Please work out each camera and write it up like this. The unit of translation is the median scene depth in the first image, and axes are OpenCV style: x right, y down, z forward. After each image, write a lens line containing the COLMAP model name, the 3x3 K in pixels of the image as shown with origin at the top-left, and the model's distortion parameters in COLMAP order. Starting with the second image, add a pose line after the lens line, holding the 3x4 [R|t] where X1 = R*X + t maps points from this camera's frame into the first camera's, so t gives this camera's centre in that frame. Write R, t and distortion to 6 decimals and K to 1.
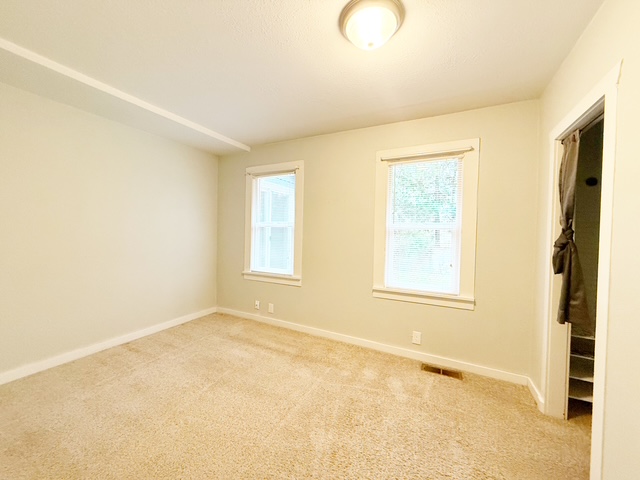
lens RADIAL K [[254.3, 0, 316.0], [0, 254.3, 240.0], [0, 0, 1]] dist [-0.001927, -0.000059]
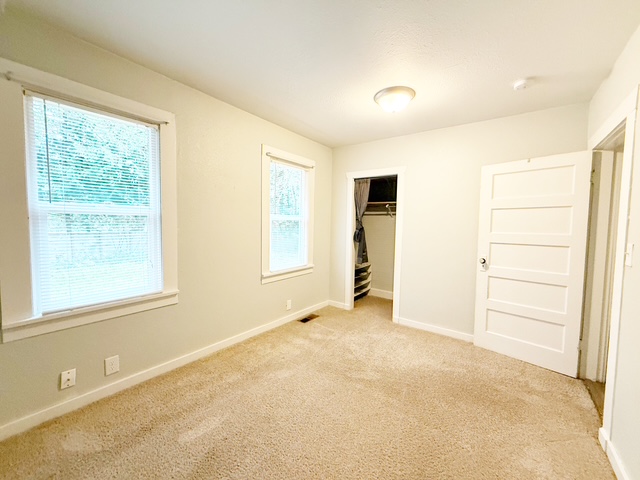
lens RADIAL K [[254.3, 0, 318.7], [0, 254.3, 242.3], [0, 0, 1]] dist [-0.001927, -0.000059]
pose [[0.171438, -0.094948, 0.980609, -0.860615], [0.013169, 0.995477, 0.094085, -0.052598], [-0.985107, -0.003216, 0.171913, 0.673492]]
